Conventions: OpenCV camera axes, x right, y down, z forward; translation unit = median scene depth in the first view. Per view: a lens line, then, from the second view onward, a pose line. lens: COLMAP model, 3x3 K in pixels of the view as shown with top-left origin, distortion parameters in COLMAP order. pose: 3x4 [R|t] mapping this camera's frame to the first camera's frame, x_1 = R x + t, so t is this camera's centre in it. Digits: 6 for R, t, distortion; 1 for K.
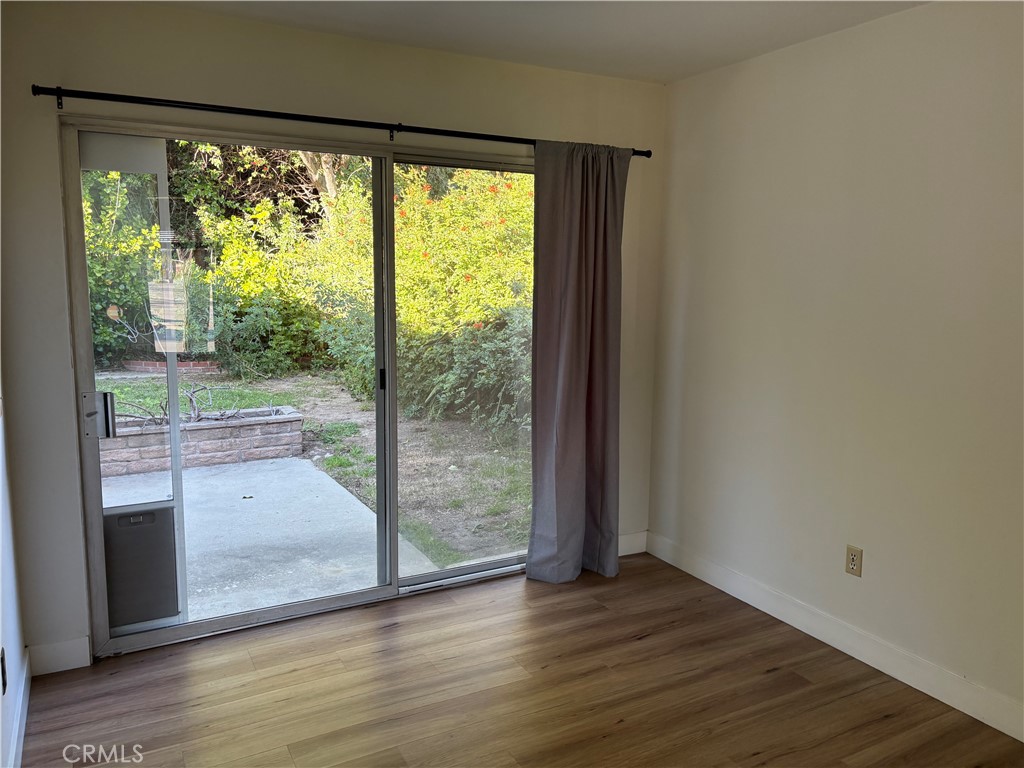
lens RADIAL K [[778.6, 0, 513.2], [0, 778.6, 383.5], [0, 0, 1]] dist [0.040760, -0.036678]
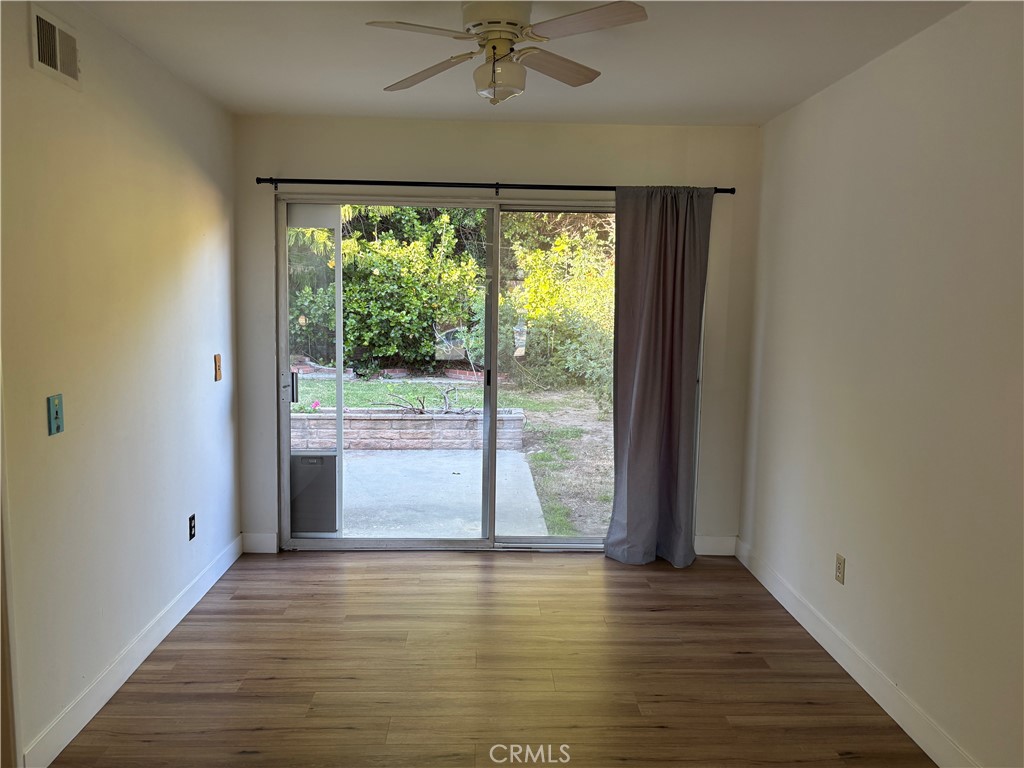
lens RADIAL K [[778.6, 0, 512.4], [0, 778.6, 385.1], [0, 0, 1]] dist [0.040760, -0.036678]
pose [[0.893770, 0.056318, -0.444976, 0.414696], [-0.070547, 0.997389, -0.015466, 0.022312], [0.442943, 0.045215, 0.895409, -0.128735]]
